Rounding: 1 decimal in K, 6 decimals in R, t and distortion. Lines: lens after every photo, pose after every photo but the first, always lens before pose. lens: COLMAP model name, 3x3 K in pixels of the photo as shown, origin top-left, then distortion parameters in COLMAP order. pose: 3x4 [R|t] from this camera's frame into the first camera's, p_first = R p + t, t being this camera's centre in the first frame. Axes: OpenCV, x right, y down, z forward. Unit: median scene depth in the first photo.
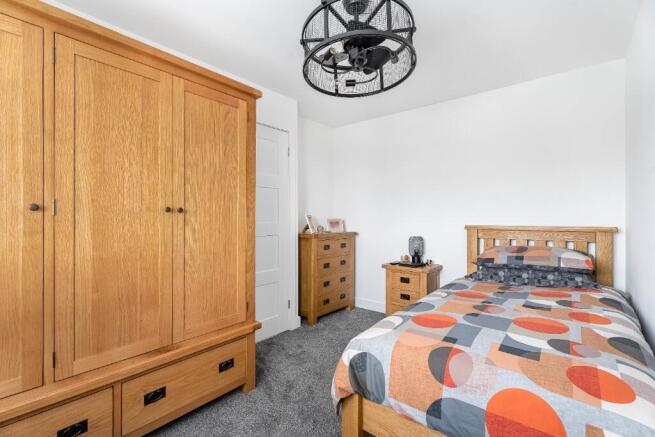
lens RADIAL K [[301.3, 0, 327.6], [0, 301.3, 209.7], [0, 0, 1]] dist [0.018356, 0.000106]
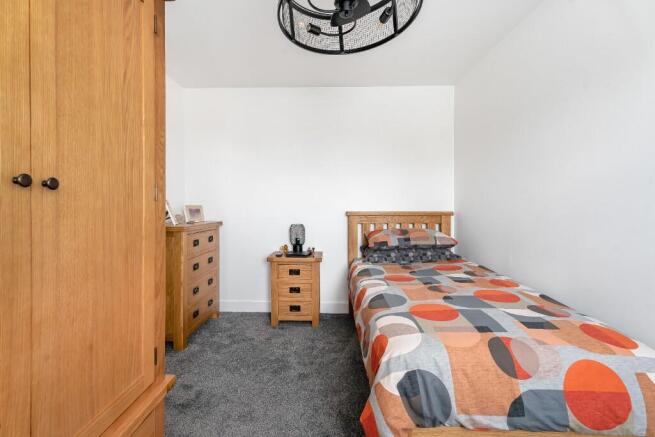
lens RADIAL K [[303.0, 0, 326.2], [0, 303.0, 205.1], [0, 0, 1]] dist [0.011520, 0.000063]
pose [[0.786940, 0.002255, 0.617026, -0.363957], [-0.019817, 0.999570, 0.021621, 0.012257], [-0.616712, -0.029242, 0.786646, 0.338309]]
